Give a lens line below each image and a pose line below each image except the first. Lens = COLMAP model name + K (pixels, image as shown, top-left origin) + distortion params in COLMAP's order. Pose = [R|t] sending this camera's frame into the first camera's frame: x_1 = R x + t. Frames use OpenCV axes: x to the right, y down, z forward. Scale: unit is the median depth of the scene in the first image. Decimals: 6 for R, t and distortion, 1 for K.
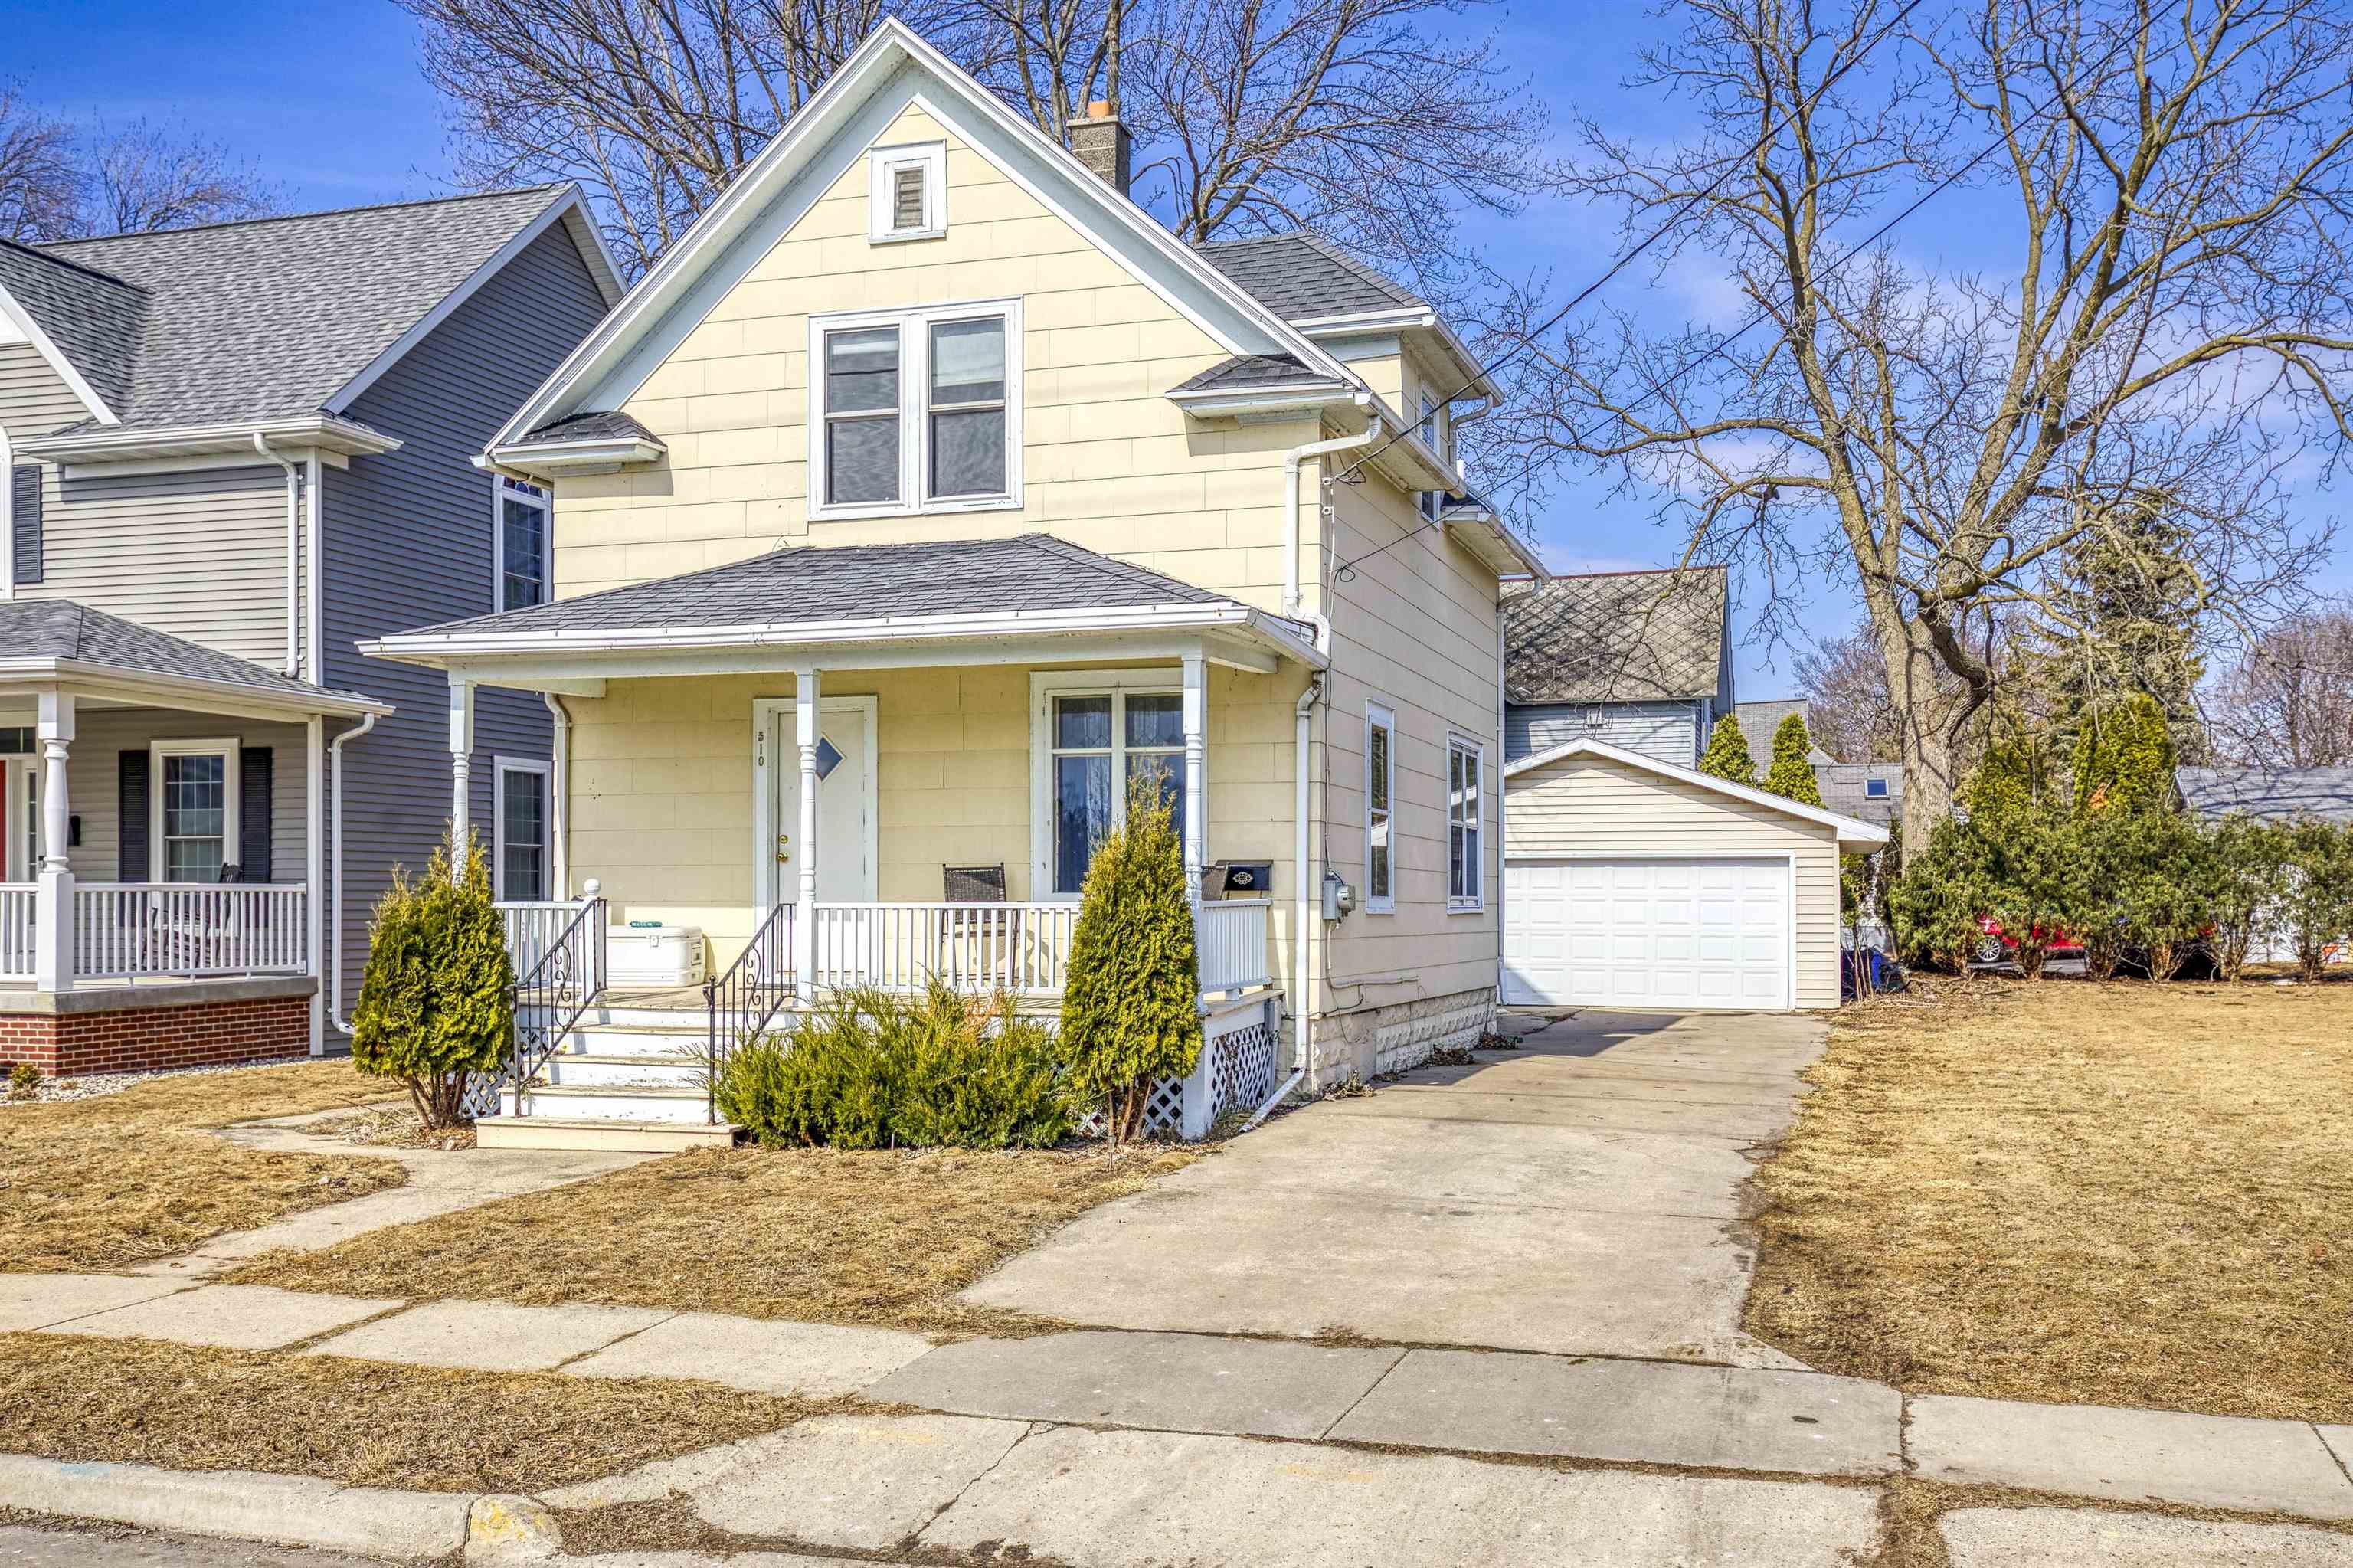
lens RADIAL K [[2150.1, 0, 1187.1], [0, 2150.1, 900.3], [0, 0, 1]] dist [0.042594, 0.000000]
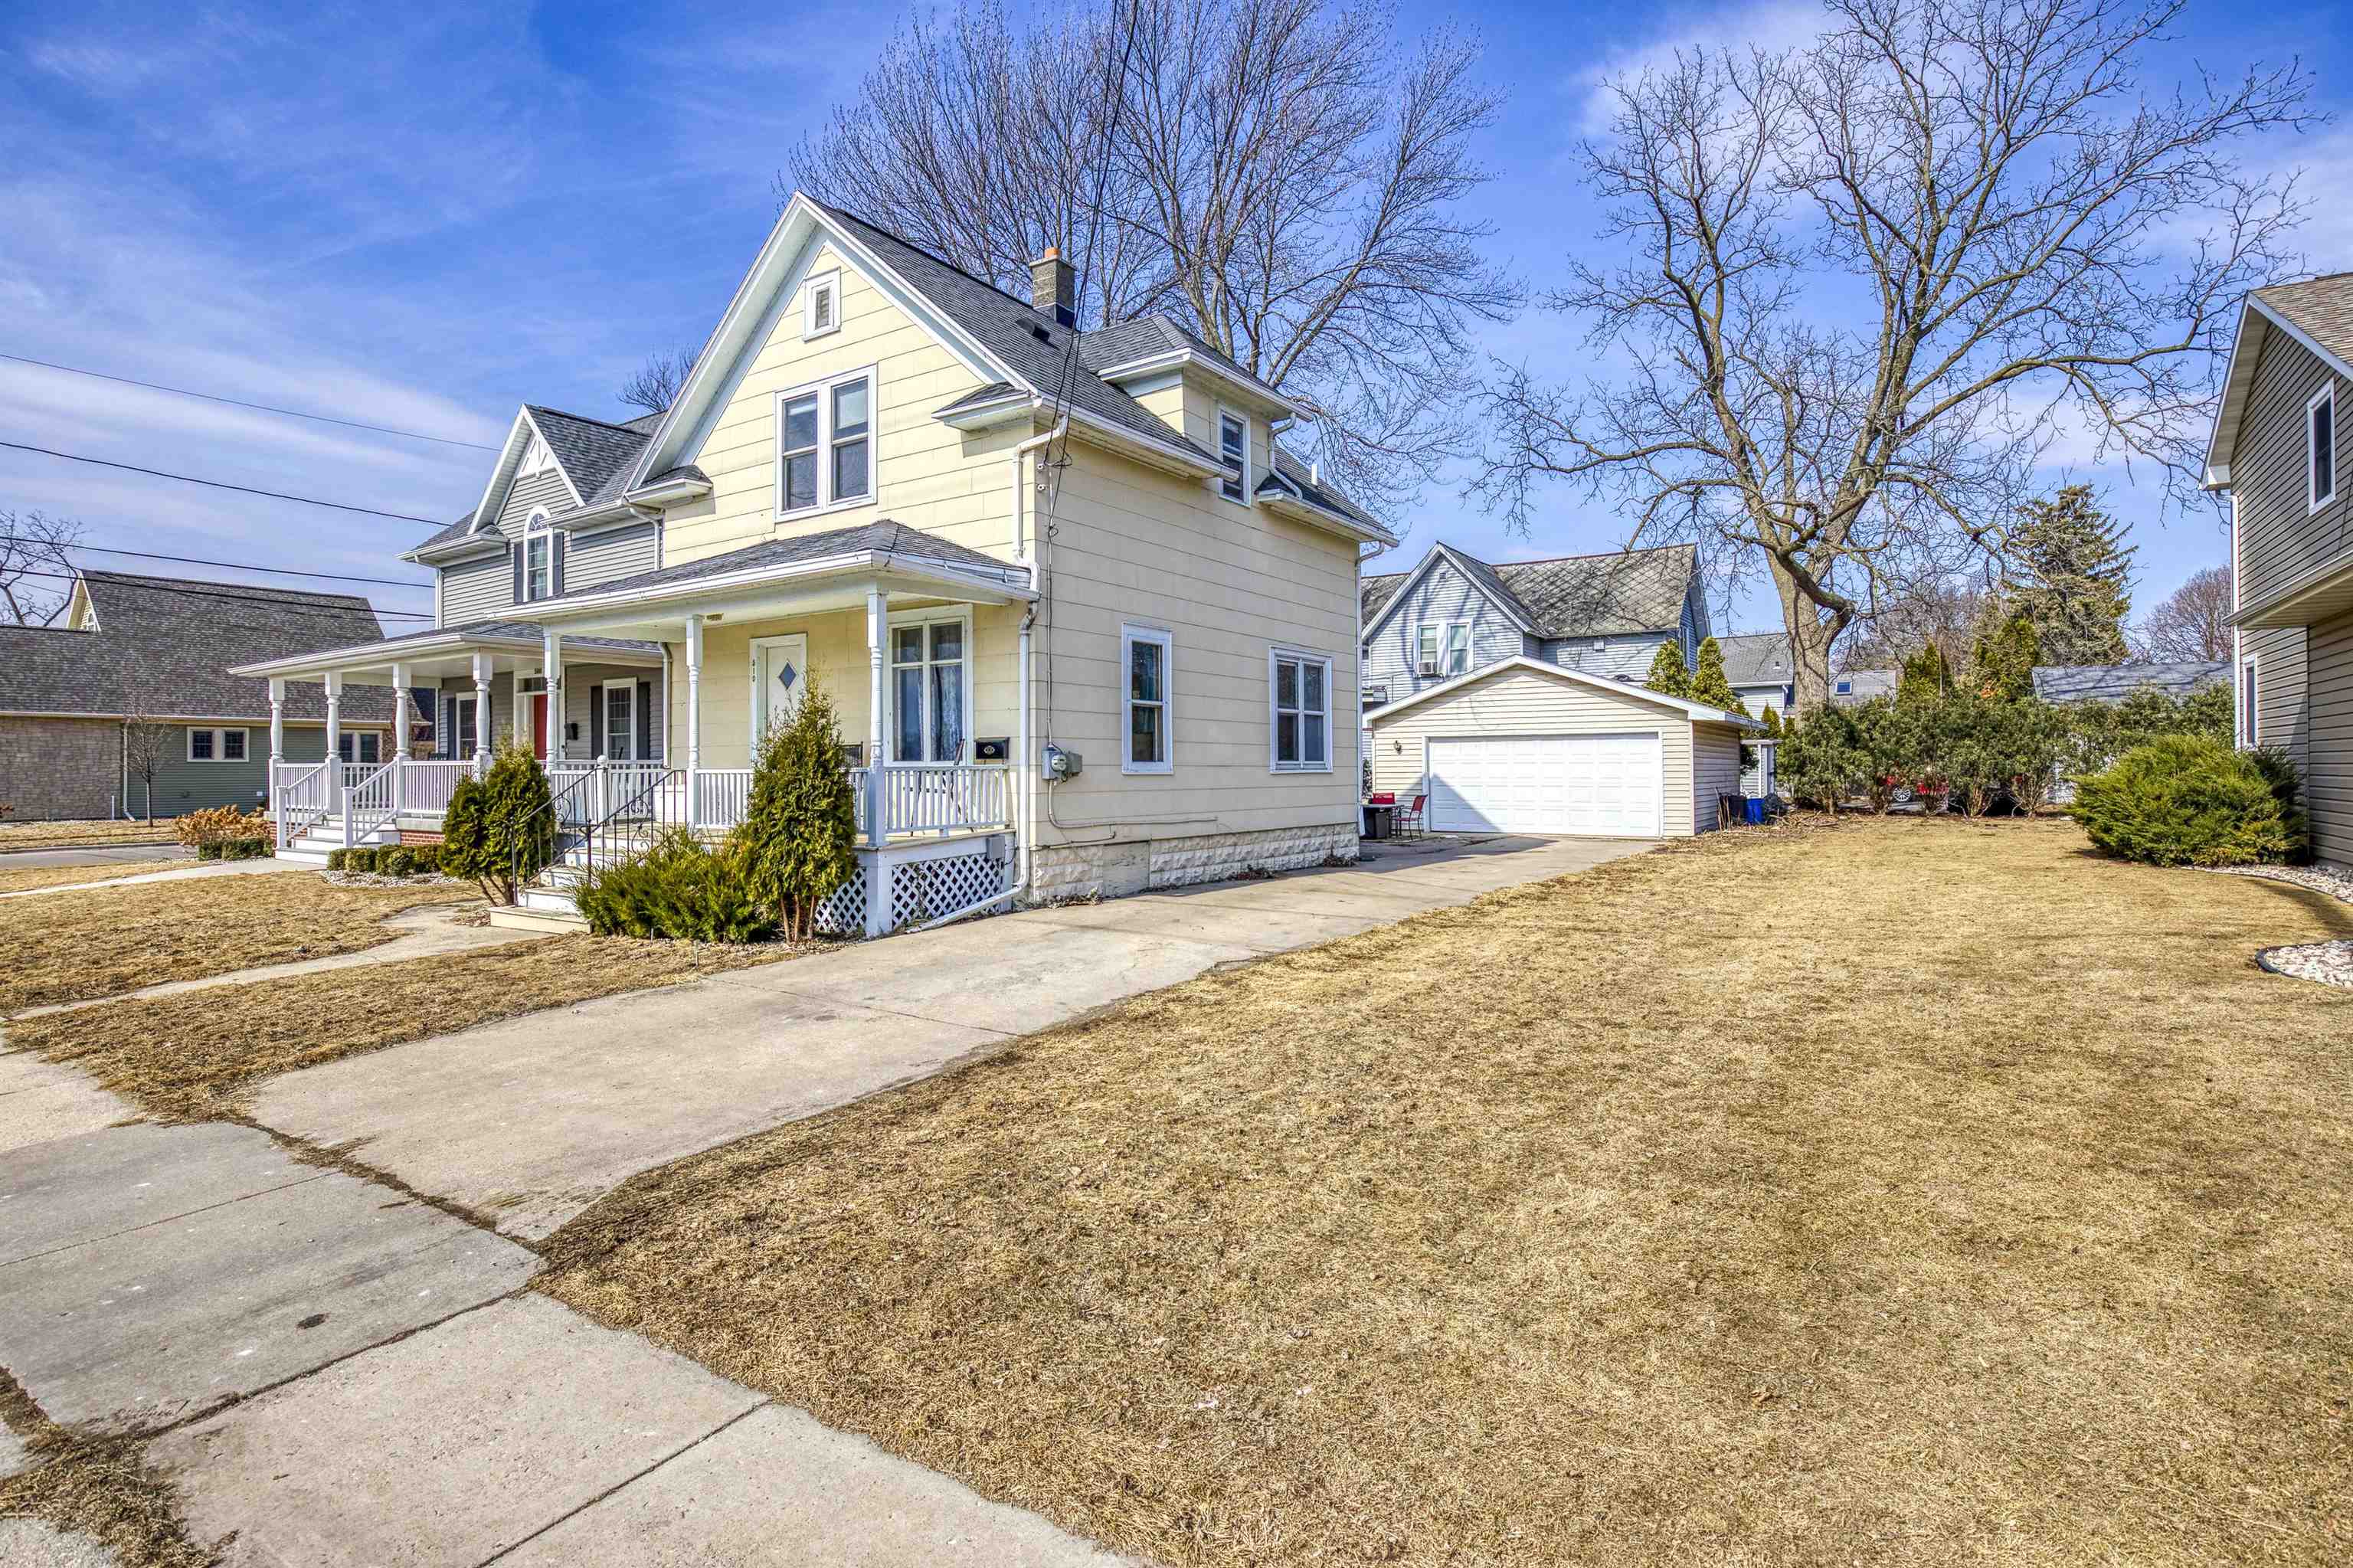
lens RADIAL K [[1174.8, 0, 1190.9], [0, 1174.8, 770.1], [0, 0, 1]] dist [-0.023399, 0.001464]
pose [[0.962456, -0.005802, -0.271377, 0.346080], [0.007147, 0.999967, 0.003969, 0.000794], [0.271345, -0.005760, 0.962465, 0.273565]]
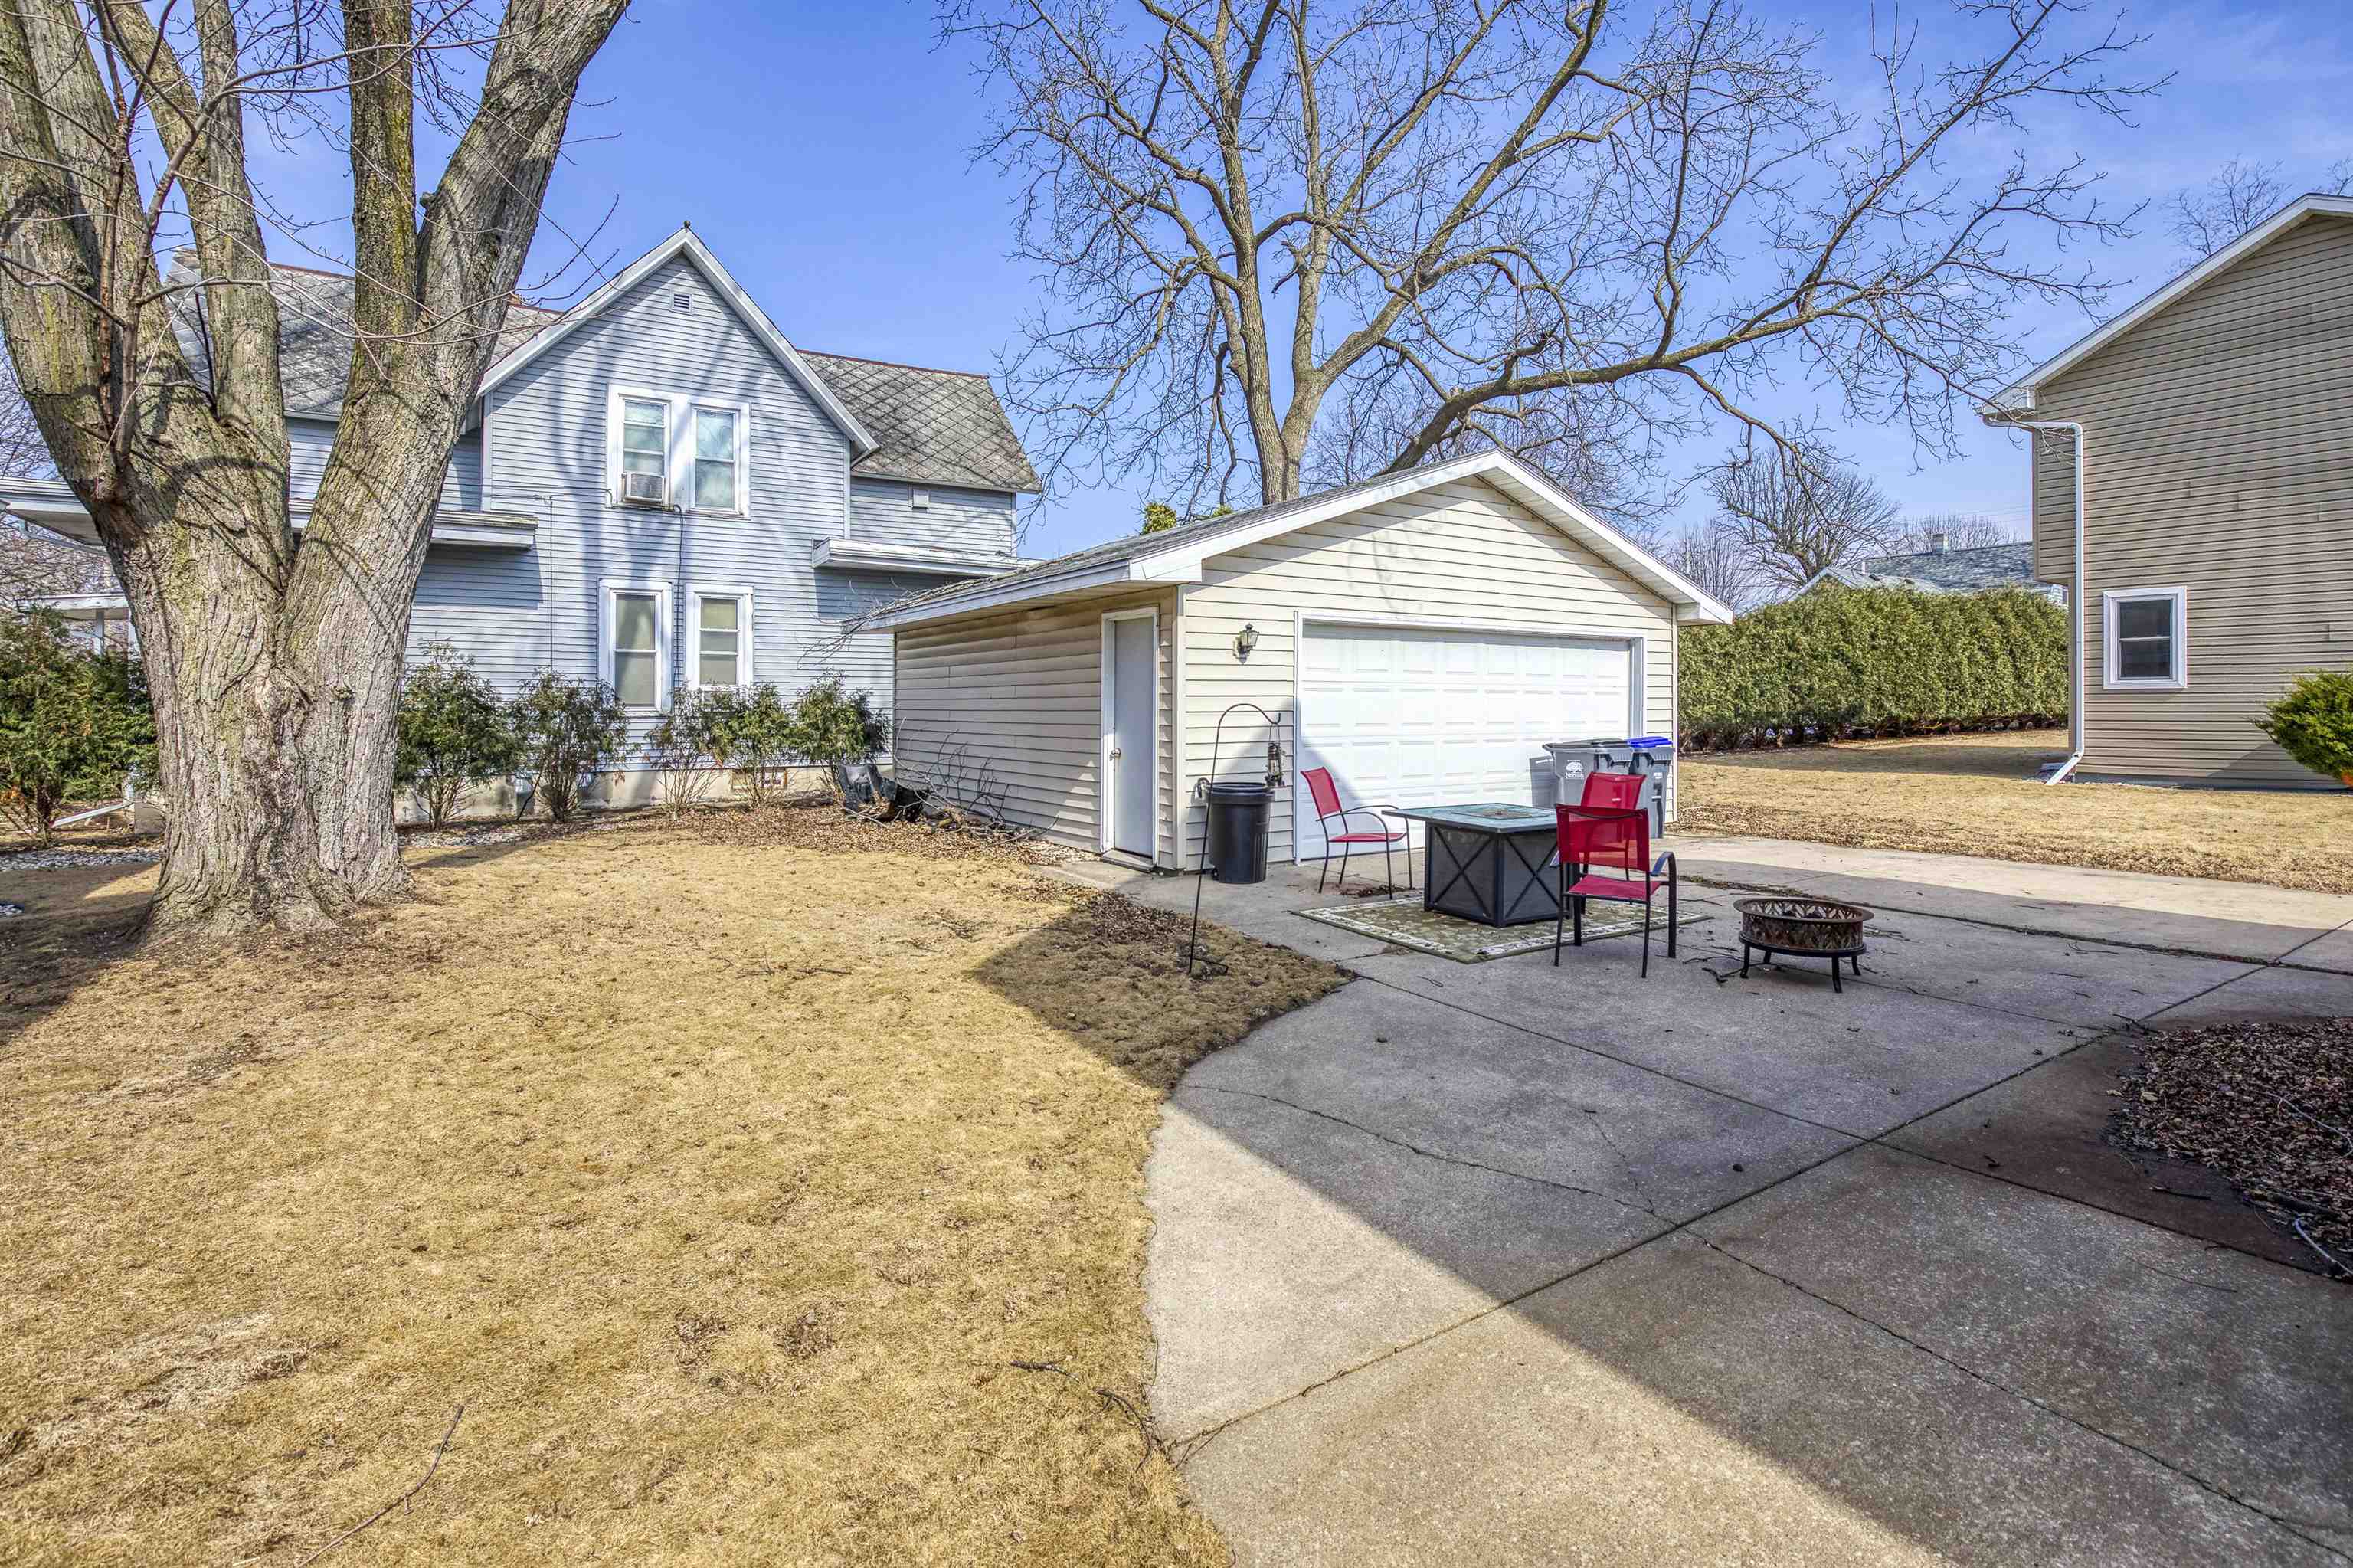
lens RADIAL K [[1100.8, 0, 1155.0], [0, 1100.8, 709.1], [0, 0, 1]] dist [-0.035621, -0.001459]
pose [[0.651864, -0.002285, 0.758332, -0.267596], [-0.002109, 0.999986, 0.004826, 0.008405], [-0.758333, -0.004745, 0.651850, 1.583123]]
